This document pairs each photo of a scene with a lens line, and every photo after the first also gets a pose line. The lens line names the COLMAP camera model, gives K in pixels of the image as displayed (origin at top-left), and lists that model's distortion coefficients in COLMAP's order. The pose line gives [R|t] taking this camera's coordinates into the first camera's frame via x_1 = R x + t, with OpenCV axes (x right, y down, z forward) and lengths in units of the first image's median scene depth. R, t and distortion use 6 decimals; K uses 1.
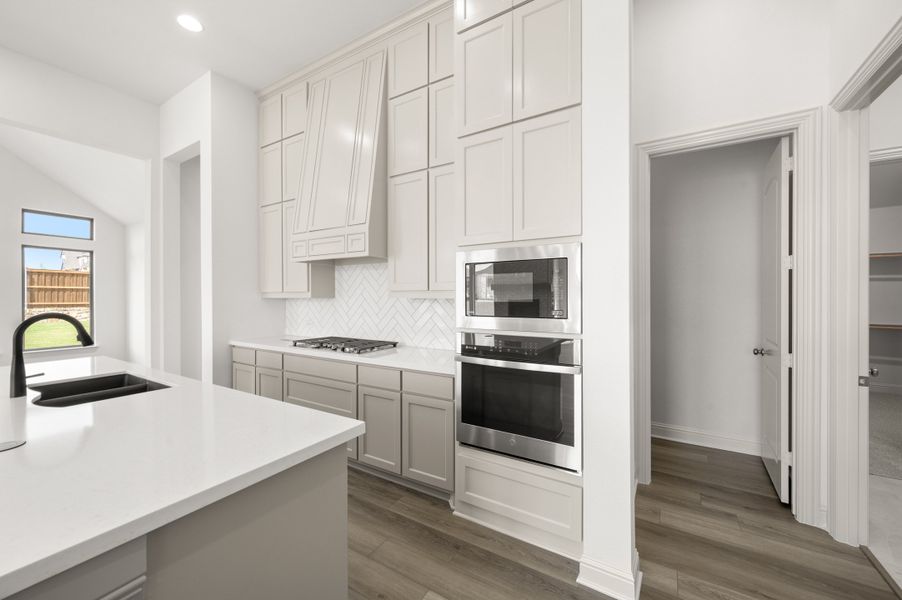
lens RADIAL K [[352.5, 0, 451.9], [0, 352.5, 297.2], [0, 0, 1]] dist [-0.000043, -0.000109]
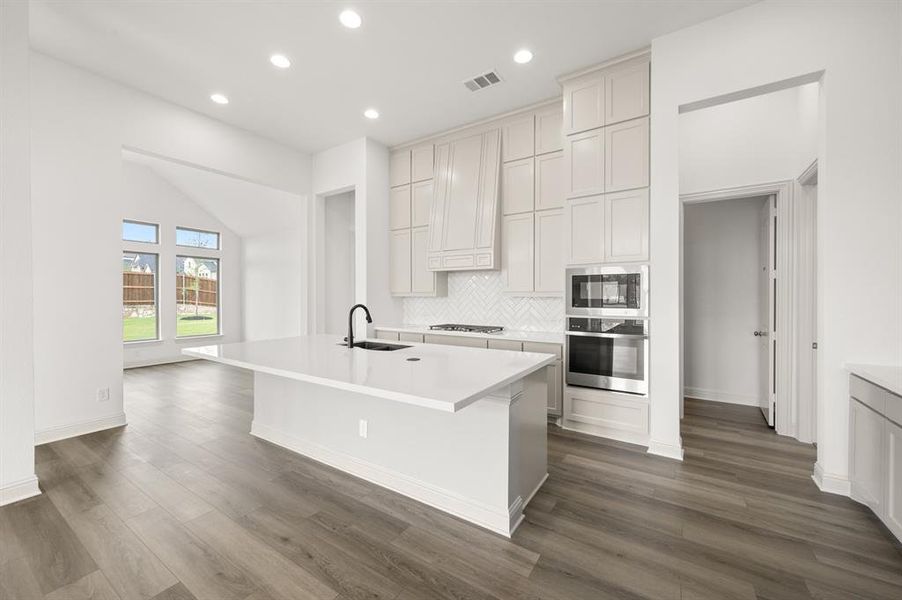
lens RADIAL K [[352.5, 0, 451.9], [0, 352.5, 297.2], [0, 0, 1]] dist [-0.000043, -0.000109]
pose [[0.999562, 0.000413, -0.029575, -0.369704], [-0.000293, 0.999992, 0.004071, -0.000941], [0.029576, -0.004061, 0.999554, -0.520635]]
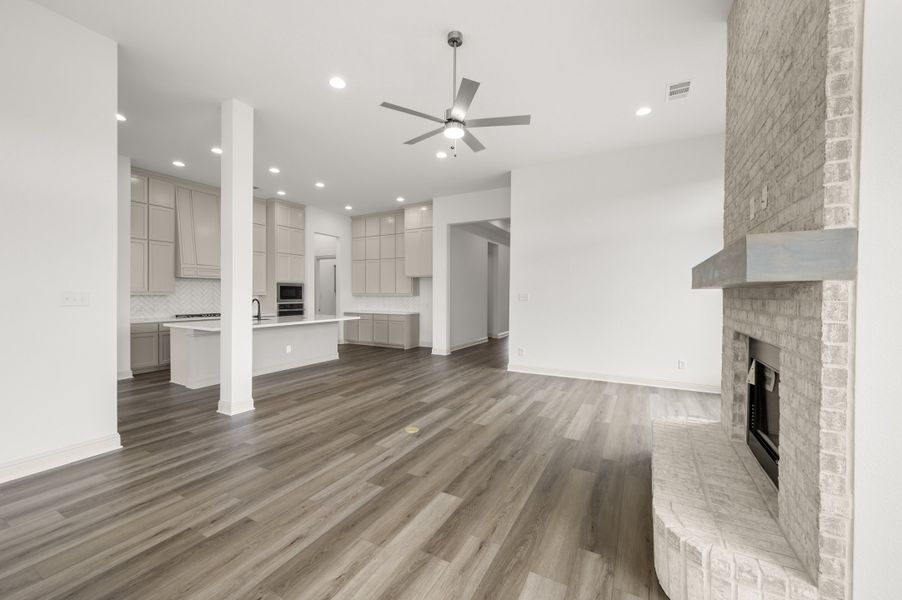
lens RADIAL K [[367.9, 0, 452.8], [0, 367.9, 297.3], [0, 0, 1]] dist [0.000817, -0.000039]
pose [[-0.040553, -0.008352, 0.999142, -3.142725], [-0.001443, 0.999965, 0.008301, -0.006074], [-0.999176, -0.001105, -0.040564, -0.565897]]
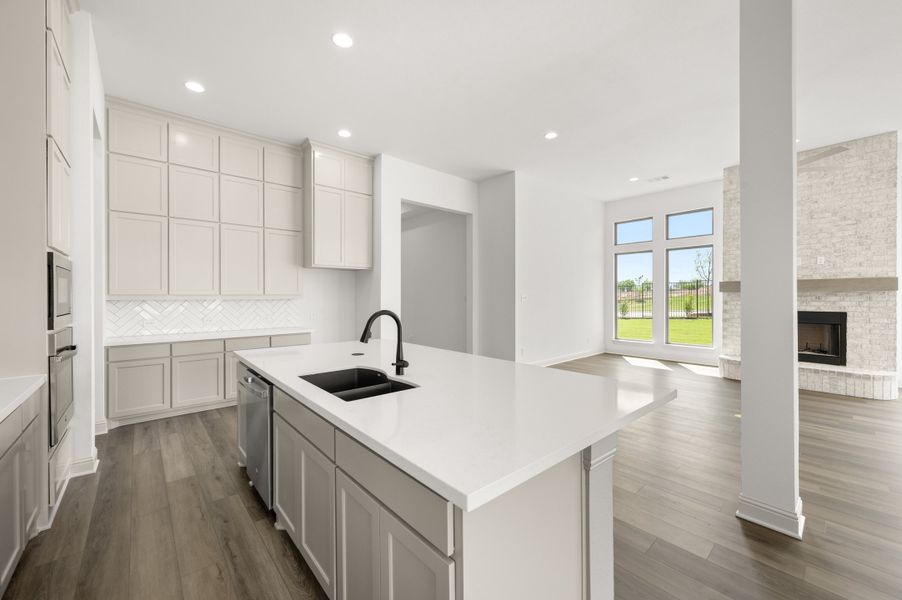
lens RADIAL K [[352.5, 0, 451.9], [0, 352.5, 297.2], [0, 0, 1]] dist [-0.000043, -0.000109]
pose [[-0.955301, 0.002156, 0.295626, -1.050747], [0.003346, 0.999988, 0.003521, -0.003853], [-0.295615, 0.004352, -0.955297, 1.269785]]
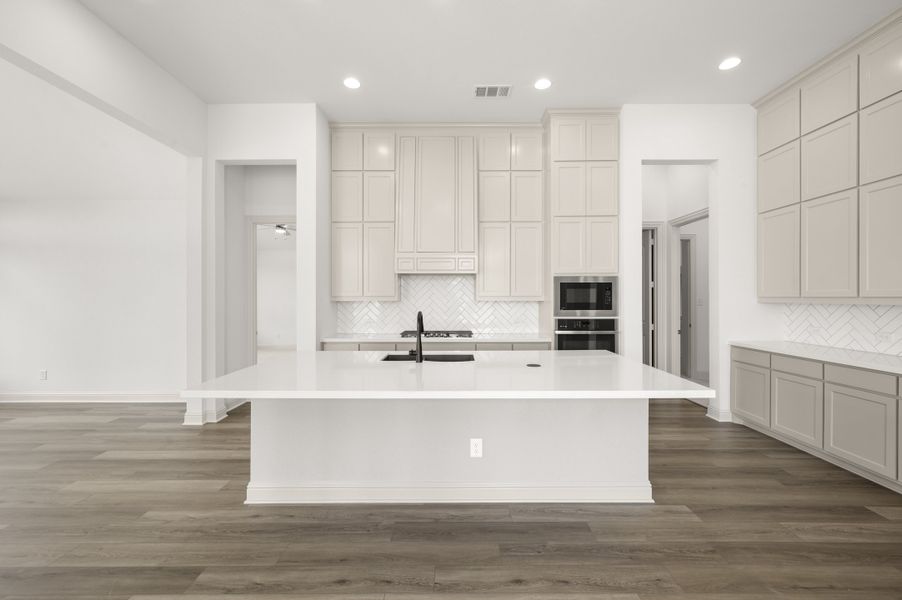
lens RADIAL K [[367.9, 0, 452.8], [0, 367.9, 297.3], [0, 0, 1]] dist [0.000817, -0.000039]
pose [[0.855176, 0.000611, 0.518338, -1.160592], [0.001268, 0.999994, -0.003271, -0.008461], [-0.518336, 0.003455, 0.855170, -0.319406]]
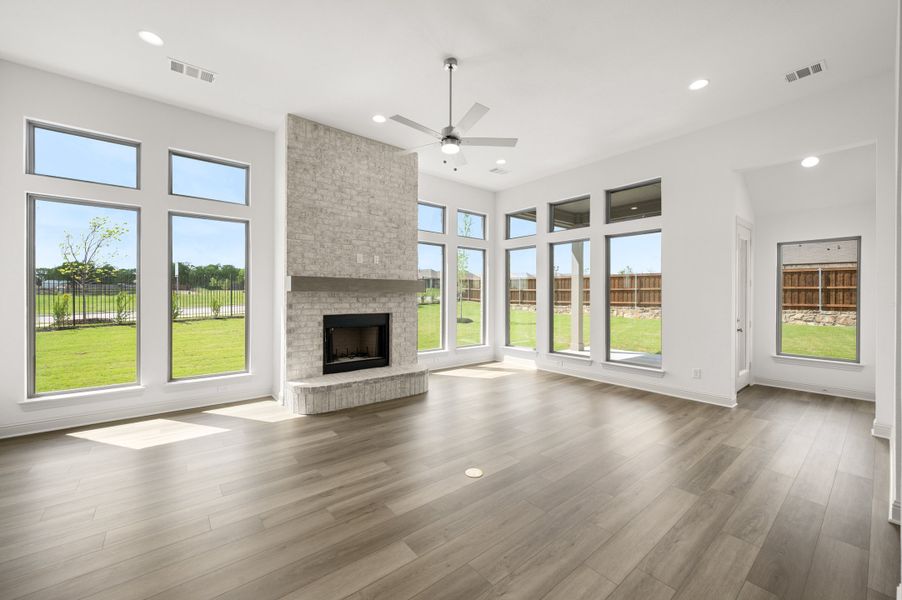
lens RADIAL K [[352.5, 0, 451.9], [0, 352.5, 297.2], [0, 0, 1]] dist [-0.000043, -0.000109]
pose [[-0.339907, 0.001843, -0.940457, -0.812113], [-0.005467, 0.999977, 0.003935, -0.005546], [0.940443, 0.006479, -0.339889, -0.191825]]
